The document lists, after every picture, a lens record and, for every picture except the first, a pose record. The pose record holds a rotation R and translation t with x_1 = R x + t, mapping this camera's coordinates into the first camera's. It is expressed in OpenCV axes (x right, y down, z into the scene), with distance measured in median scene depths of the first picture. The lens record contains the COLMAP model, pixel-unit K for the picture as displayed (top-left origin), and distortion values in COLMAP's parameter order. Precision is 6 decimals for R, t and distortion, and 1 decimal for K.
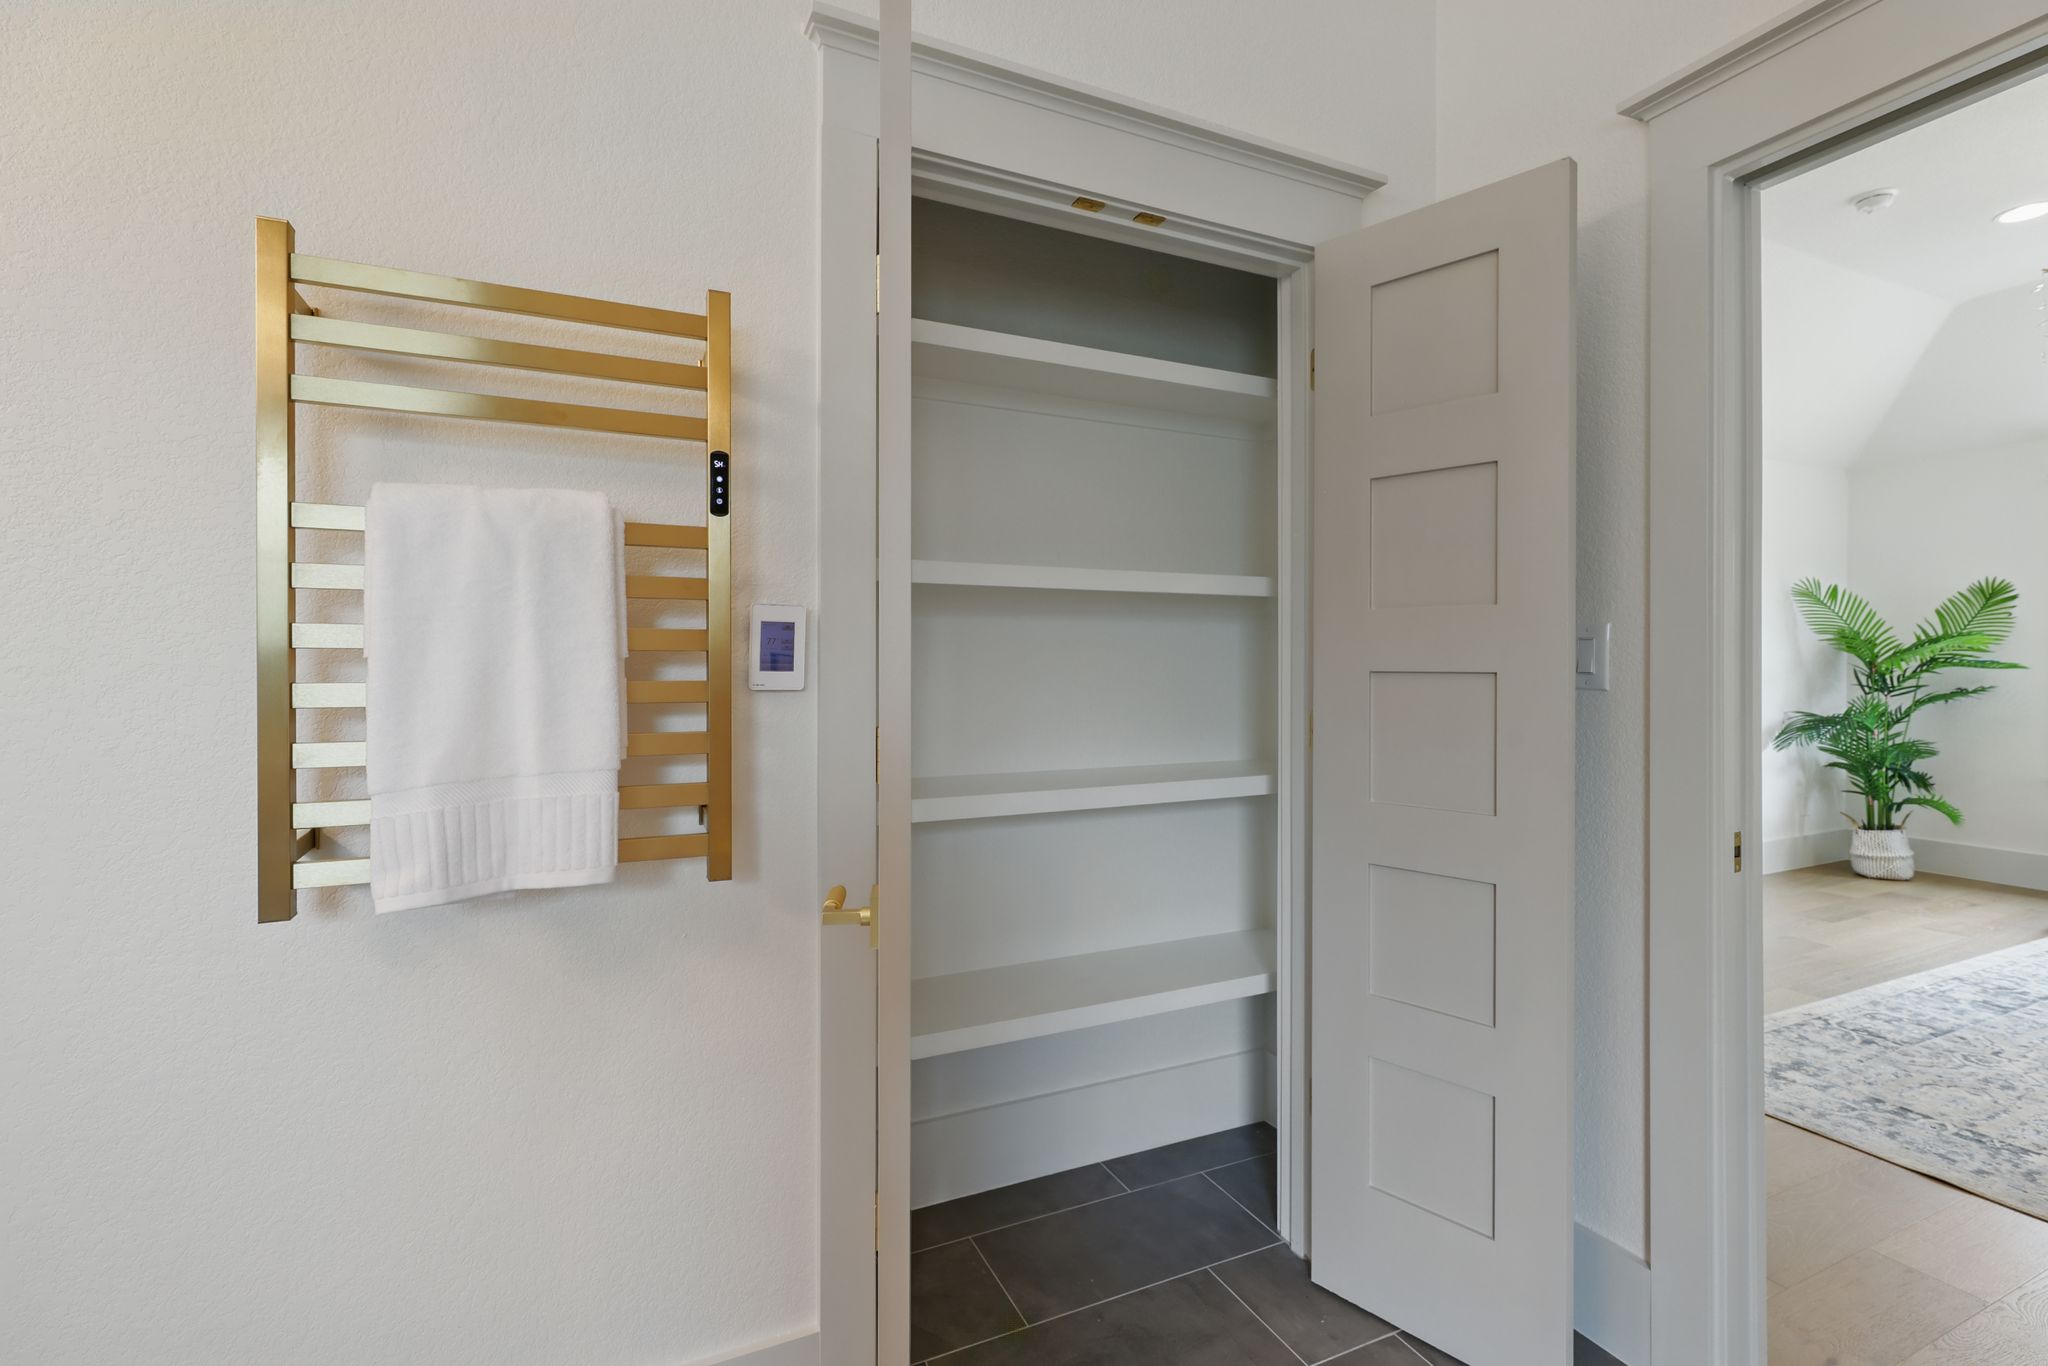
lens RADIAL K [[923.9, 0, 1026.2], [0, 923.9, 682.6], [0, 0, 1]] dist [0.000652, 0.000099]
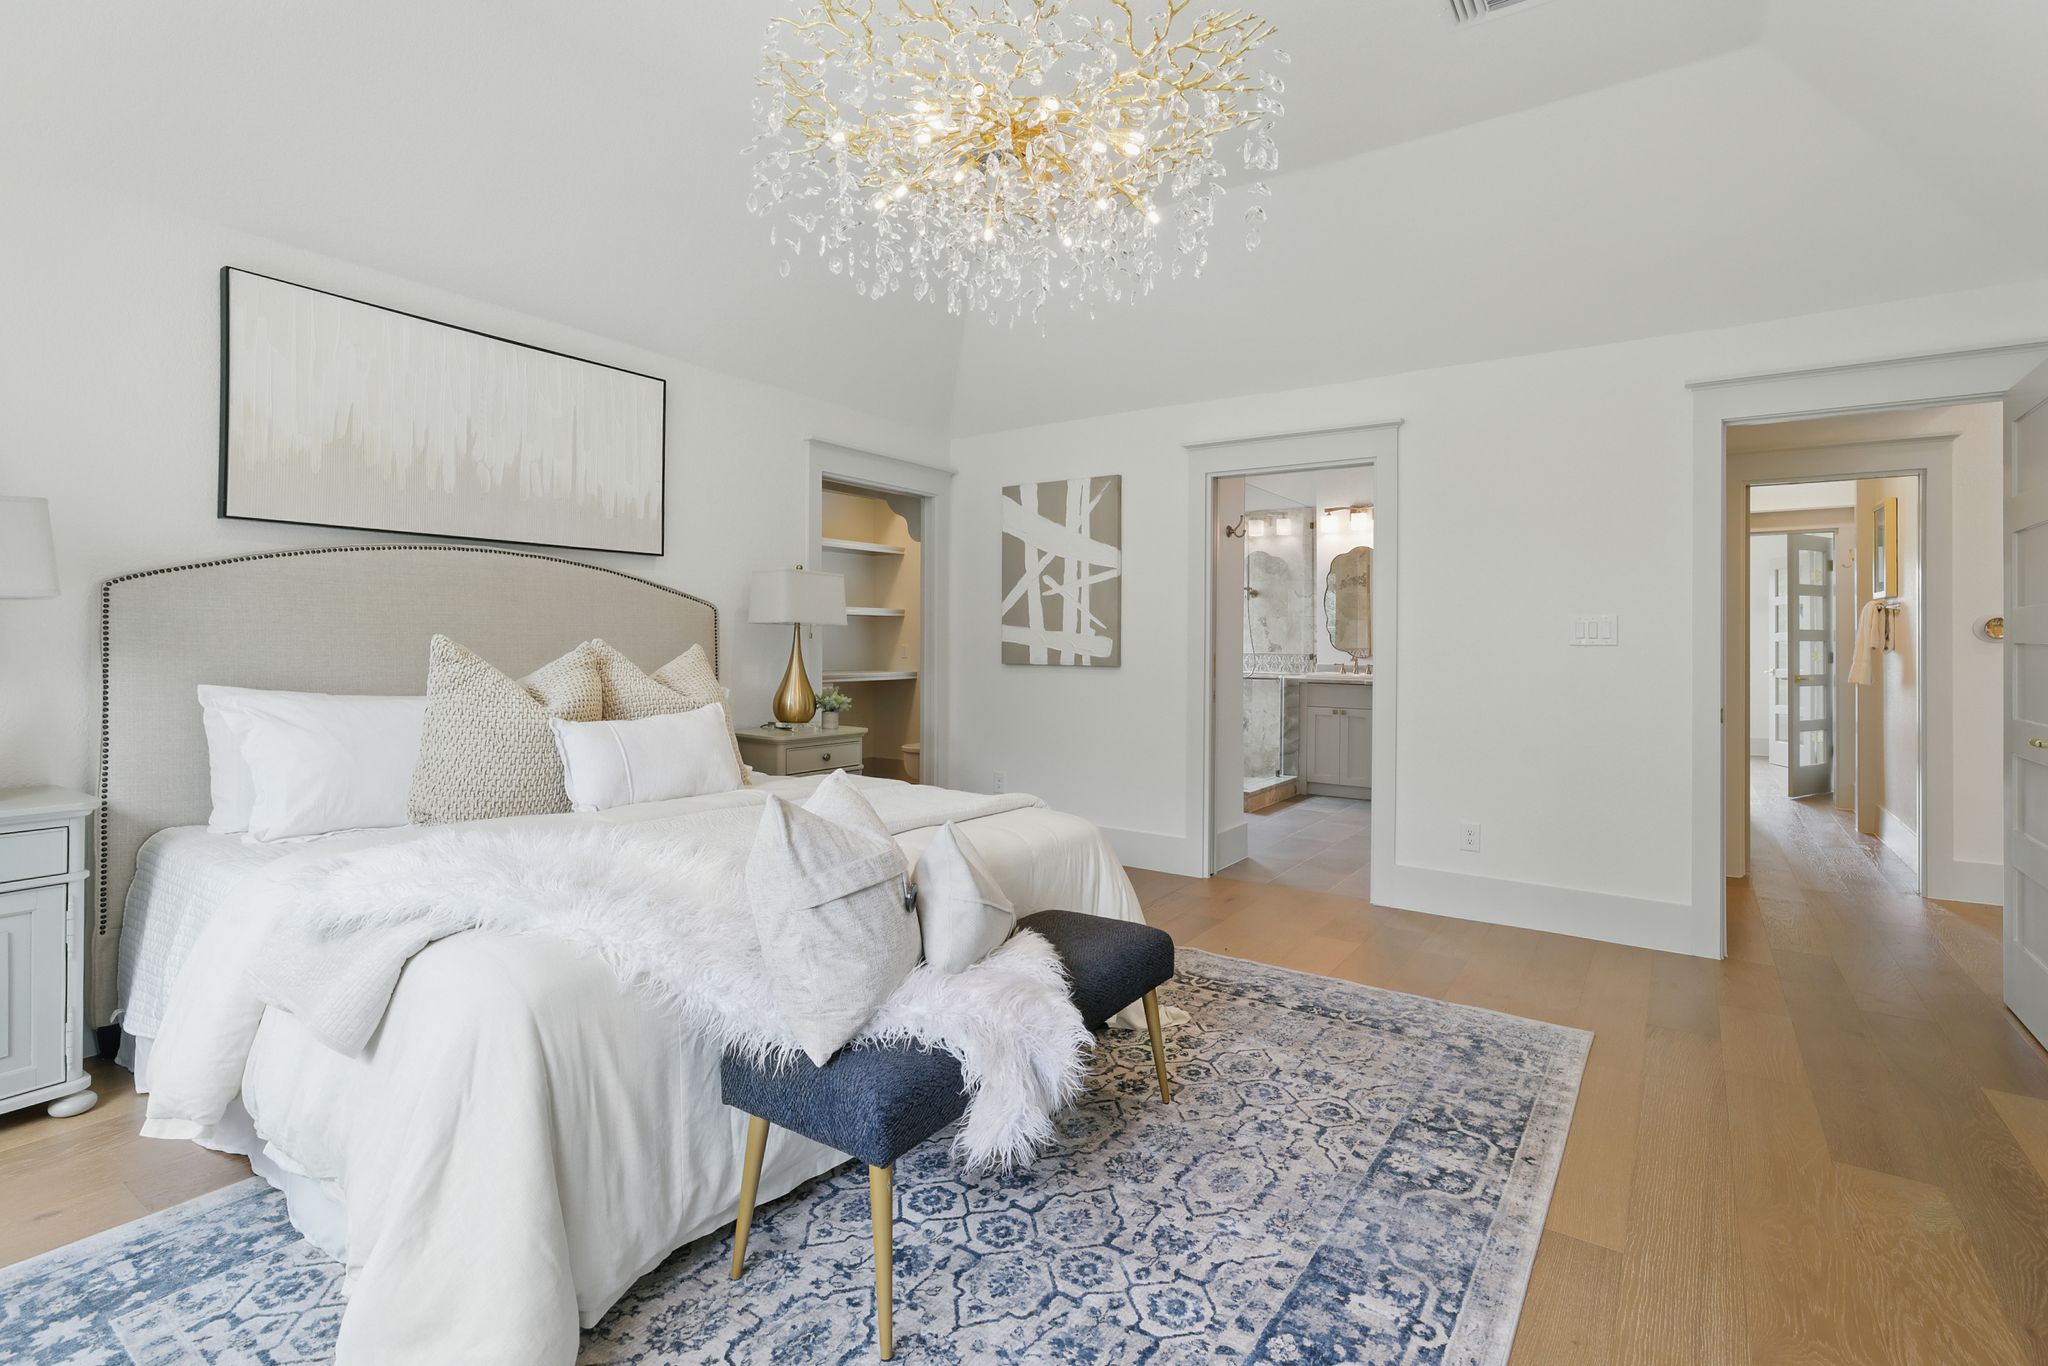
lens RADIAL K [[923.9, 0, 1049.5], [0, 923.9, 648.1], [0, 0, 1]] dist [0.000652, 0.000099]
pose [[-0.854382, -0.001315, -0.519644, 1.773019], [-0.012415, 0.999763, 0.017882, -0.011662], [0.519497, 0.021729, -0.854196, 1.652032]]
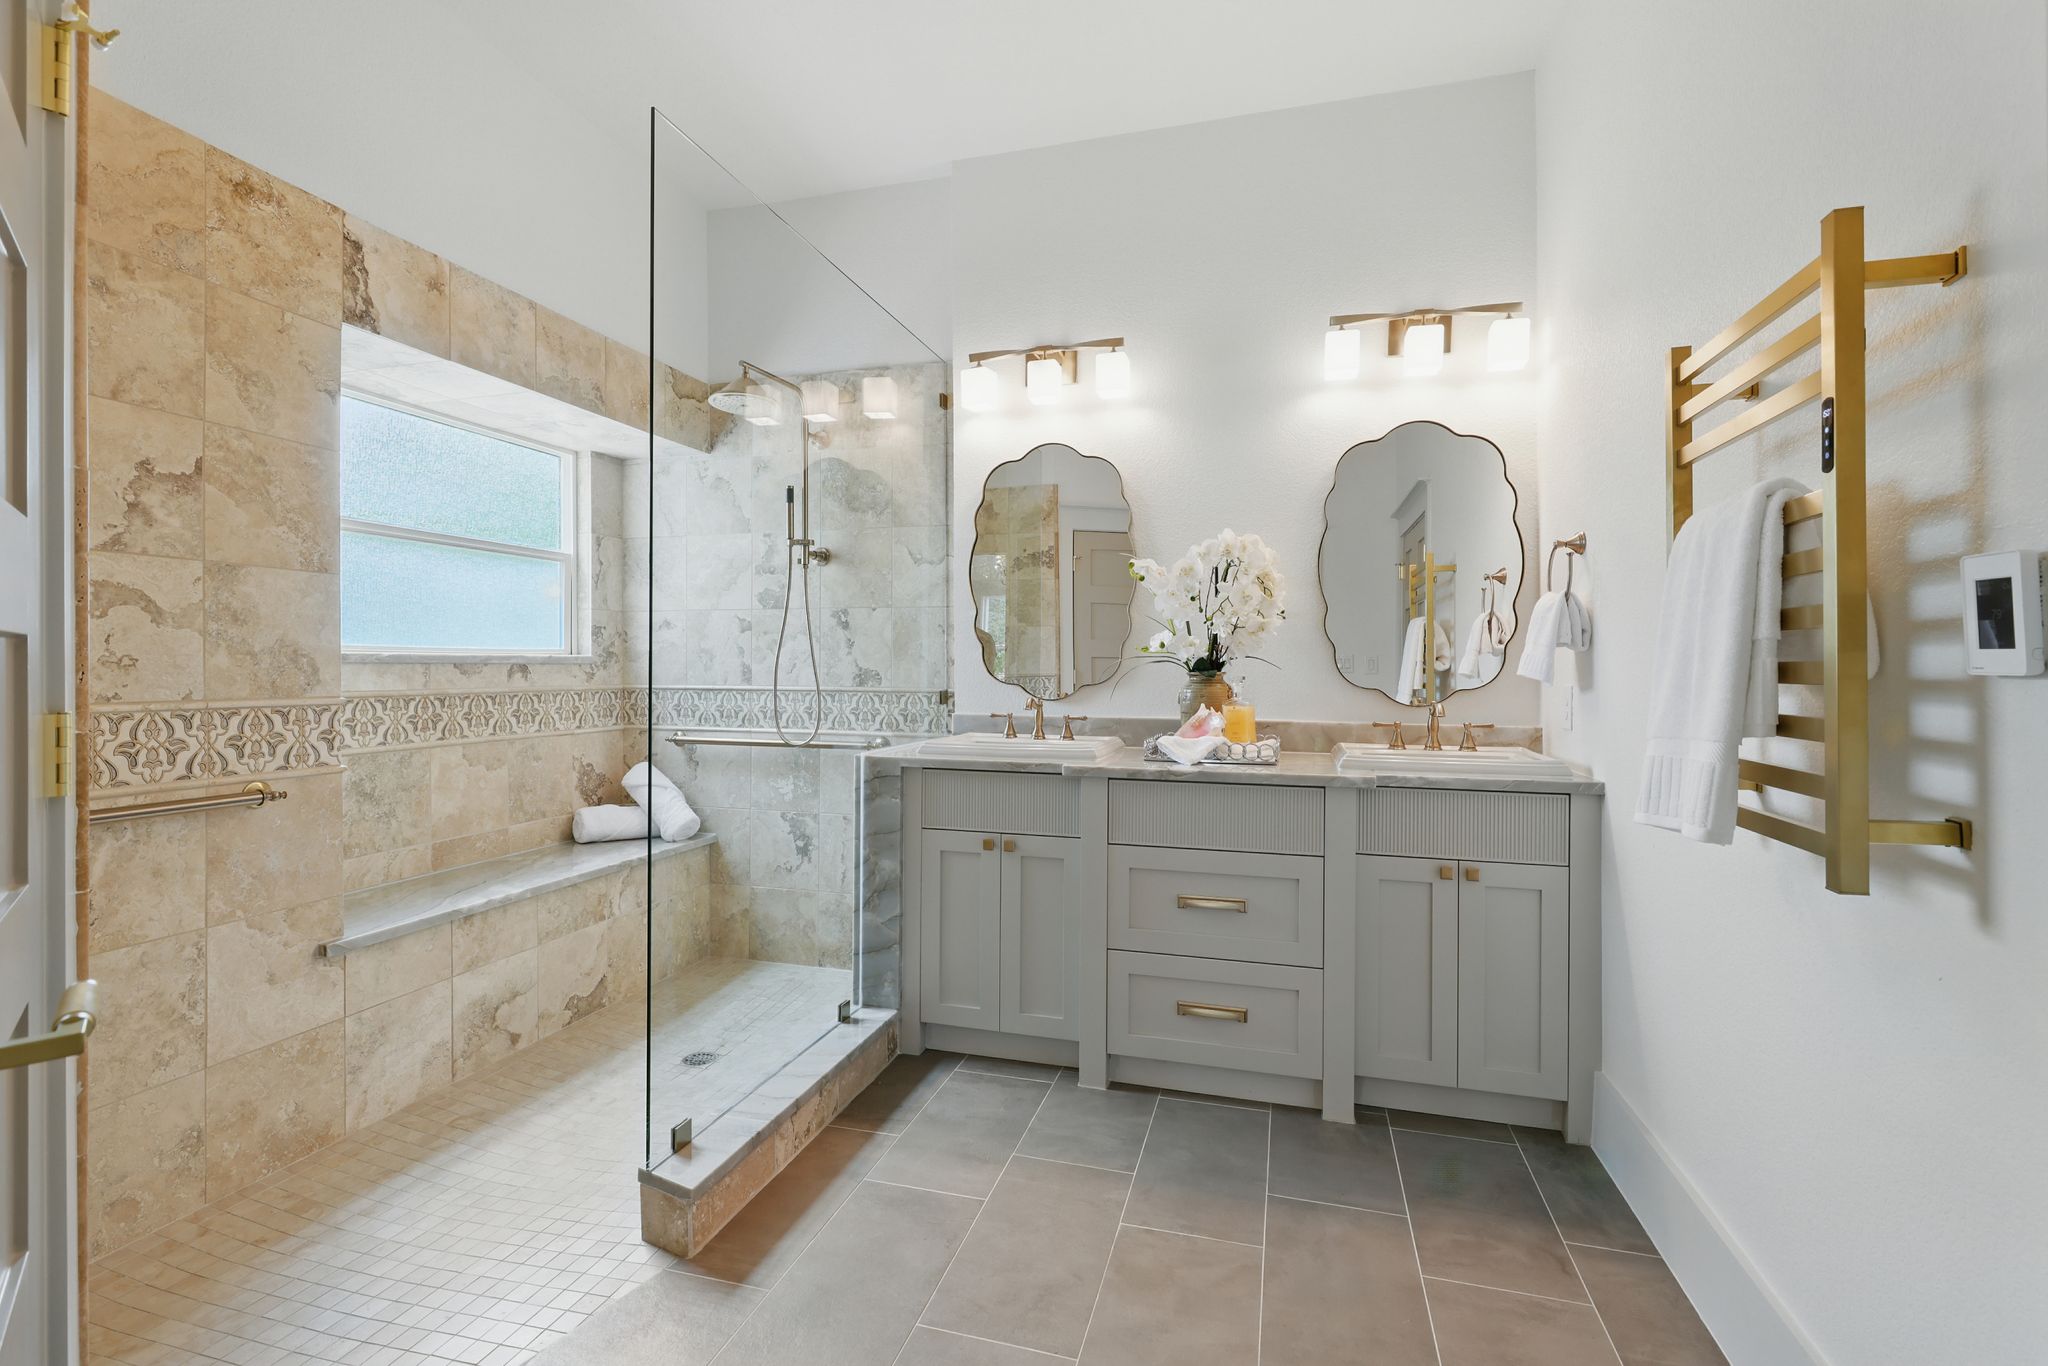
lens RADIAL K [[923.9, 0, 1024.2], [0, 923.9, 672.9], [0, 0, 1]] dist [0.000652, 0.000099]
pose [[-0.657200, 0.003362, -0.753709, 0.421420], [-0.012514, 0.999804, 0.015372, 0.003056], [0.753613, 0.019535, -0.657029, 0.499358]]
